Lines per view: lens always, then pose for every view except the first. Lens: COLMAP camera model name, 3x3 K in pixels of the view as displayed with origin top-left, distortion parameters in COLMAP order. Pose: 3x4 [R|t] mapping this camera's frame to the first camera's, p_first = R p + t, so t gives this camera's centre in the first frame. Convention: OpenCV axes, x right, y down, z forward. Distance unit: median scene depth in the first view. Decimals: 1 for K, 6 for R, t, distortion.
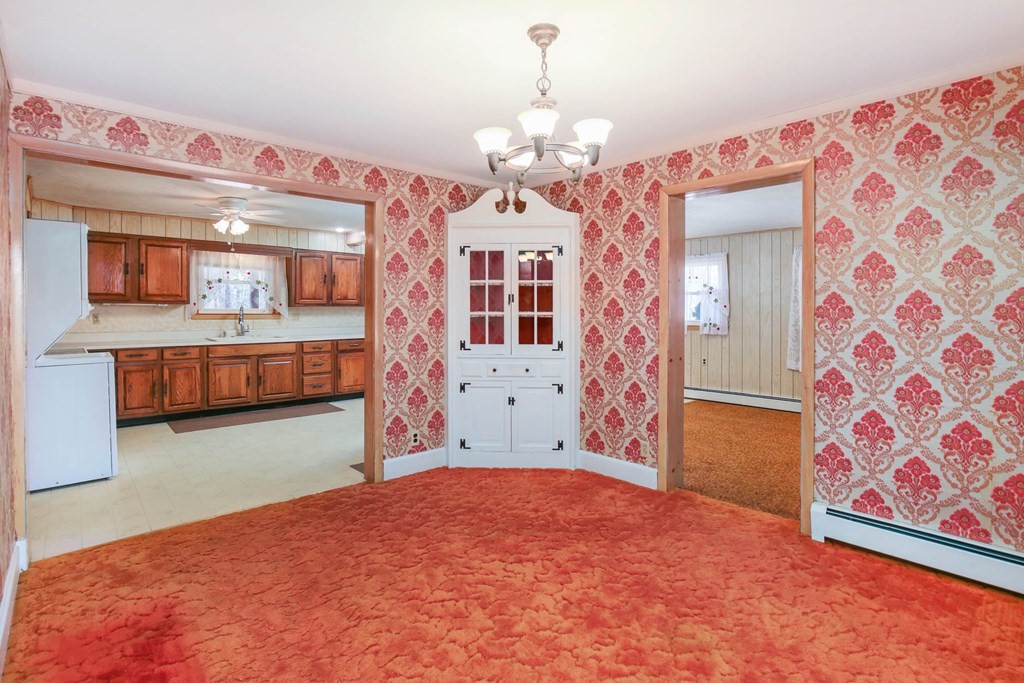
lens RADIAL K [[494.7, 0, 512.7], [0, 494.7, 319.4], [0, 0, 1]] dist [-0.031425, 0.000167]
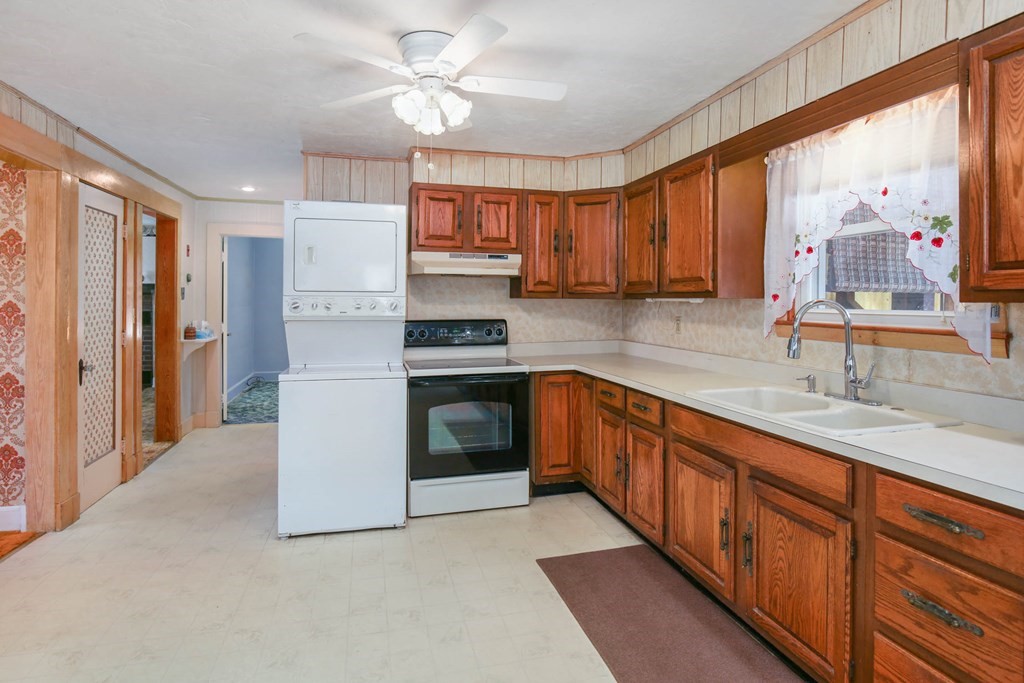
lens RADIAL K [[559.0, 0, 518.0], [0, 559.0, 304.4], [0, 0, 1]] dist [-0.016385, -0.000085]
pose [[-0.459380, 0.000139, -0.888240, -0.152172], [-0.021380, 0.999709, 0.011214, -0.027141], [0.887982, 0.024142, -0.459243, 1.052693]]
